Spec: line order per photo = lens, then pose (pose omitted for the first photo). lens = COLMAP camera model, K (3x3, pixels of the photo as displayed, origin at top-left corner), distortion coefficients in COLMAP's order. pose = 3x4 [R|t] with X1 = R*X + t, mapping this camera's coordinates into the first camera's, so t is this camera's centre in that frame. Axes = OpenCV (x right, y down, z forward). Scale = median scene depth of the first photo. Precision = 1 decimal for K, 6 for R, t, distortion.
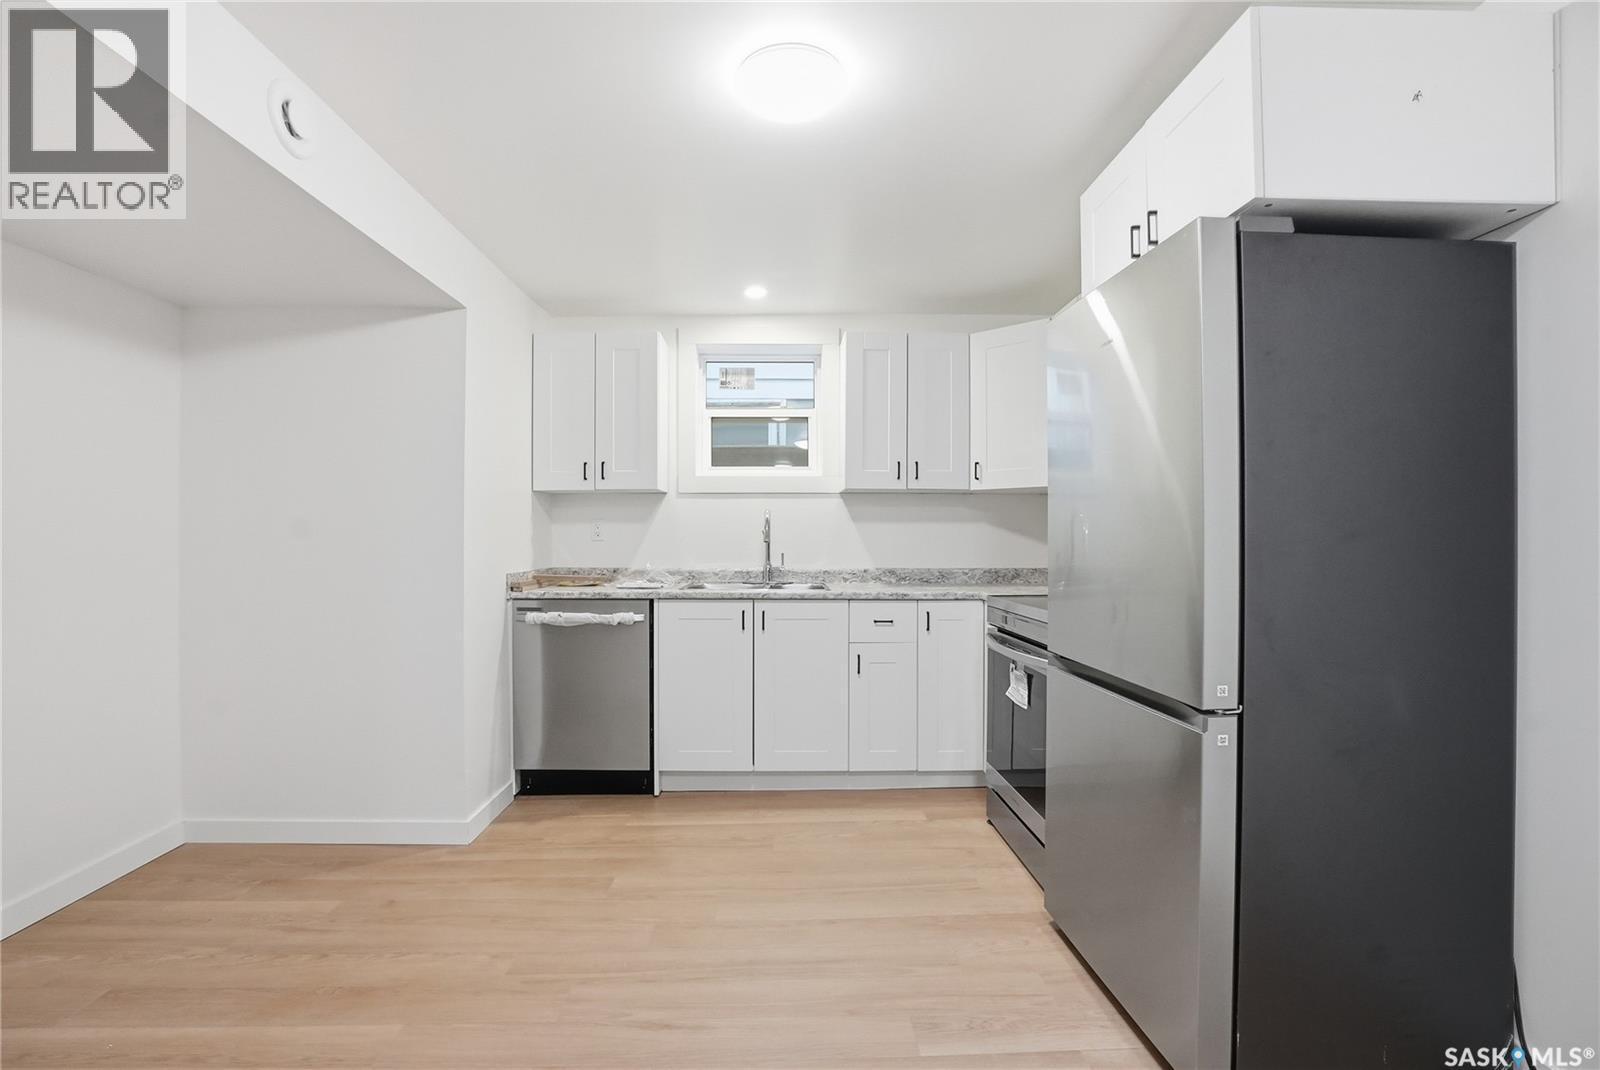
lens RADIAL K [[754.7, 0, 796.8], [0, 754.7, 541.5], [0, 0, 1]] dist [-0.041403, -0.000272]
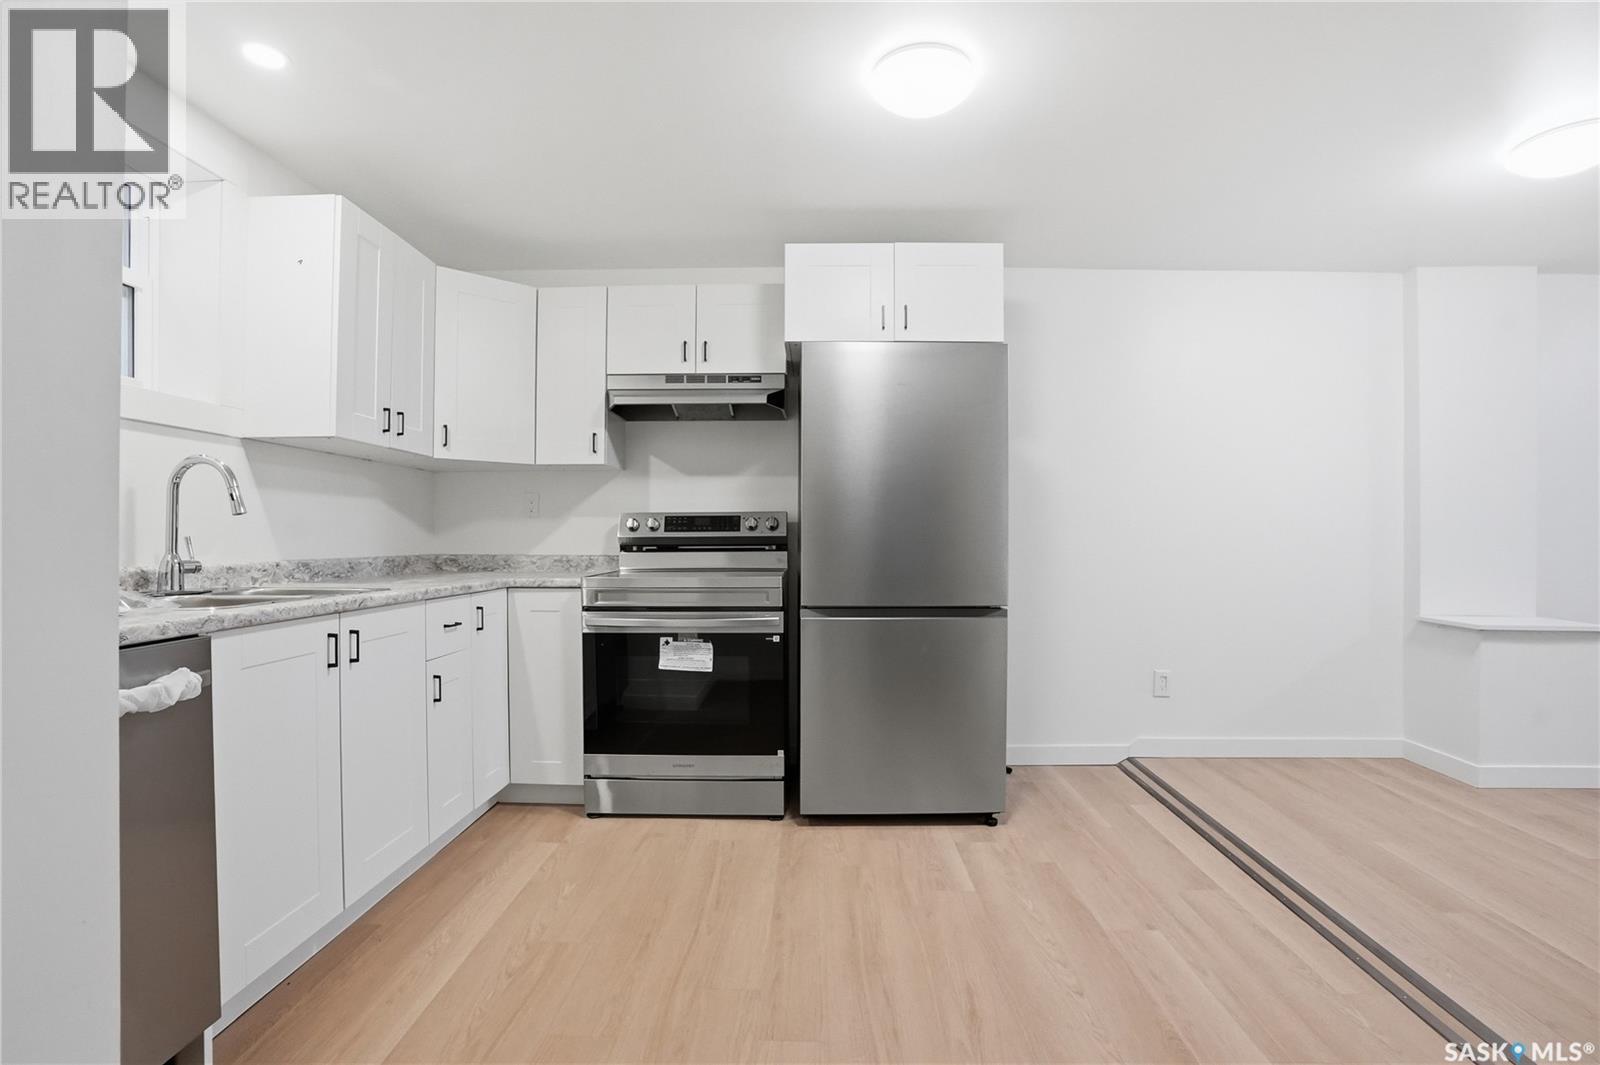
lens RADIAL K [[754.7, 0, 799.4], [0, 754.7, 522.2], [0, 0, 1]] dist [-0.041403, -0.000272]
pose [[0.048031, 0.019159, 0.998662, -0.604597], [0.008400, 0.999773, -0.019584, 0.021903], [-0.998811, 0.009330, 0.047859, 0.617876]]
